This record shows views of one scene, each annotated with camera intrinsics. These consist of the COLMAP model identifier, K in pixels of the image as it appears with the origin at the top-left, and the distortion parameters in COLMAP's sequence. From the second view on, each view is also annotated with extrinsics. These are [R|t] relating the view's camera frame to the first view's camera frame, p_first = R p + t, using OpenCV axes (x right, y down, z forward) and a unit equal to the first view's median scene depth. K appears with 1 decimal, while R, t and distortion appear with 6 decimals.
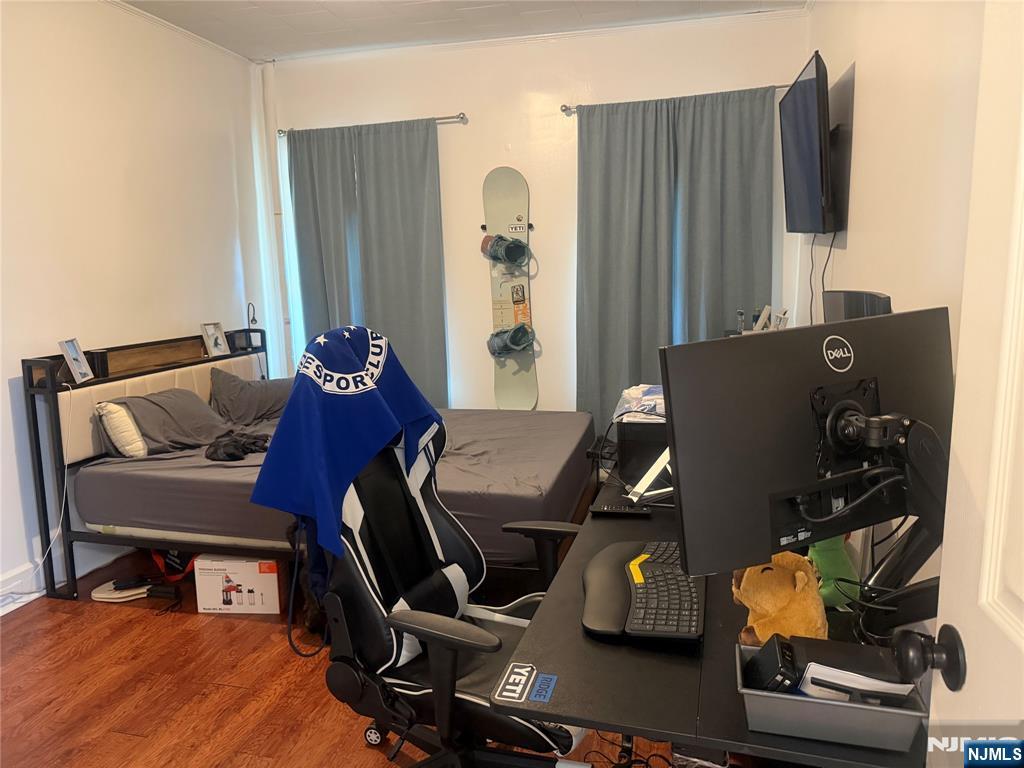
lens RADIAL K [[697.3, 0, 512.0], [0, 697.3, 384.0], [0, 0, 1]] dist [-0.019798, -0.004716]
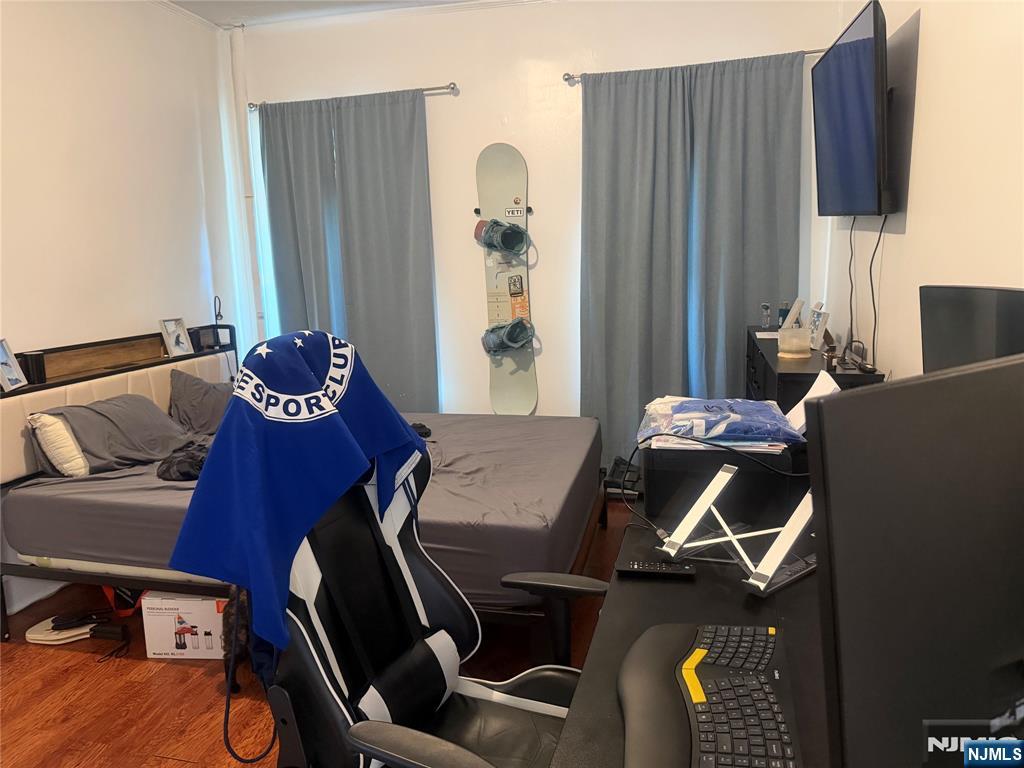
lens RADIAL K [[697.3, 0, 512.0], [0, 697.3, 384.0], [0, 0, 1]] dist [-0.019798, -0.004716]
pose [[0.999965, -0.002810, 0.007940, -0.004892], [0.002691, 0.999885, 0.014899, -0.020256], [-0.007981, -0.014877, 0.999857, 0.130222]]
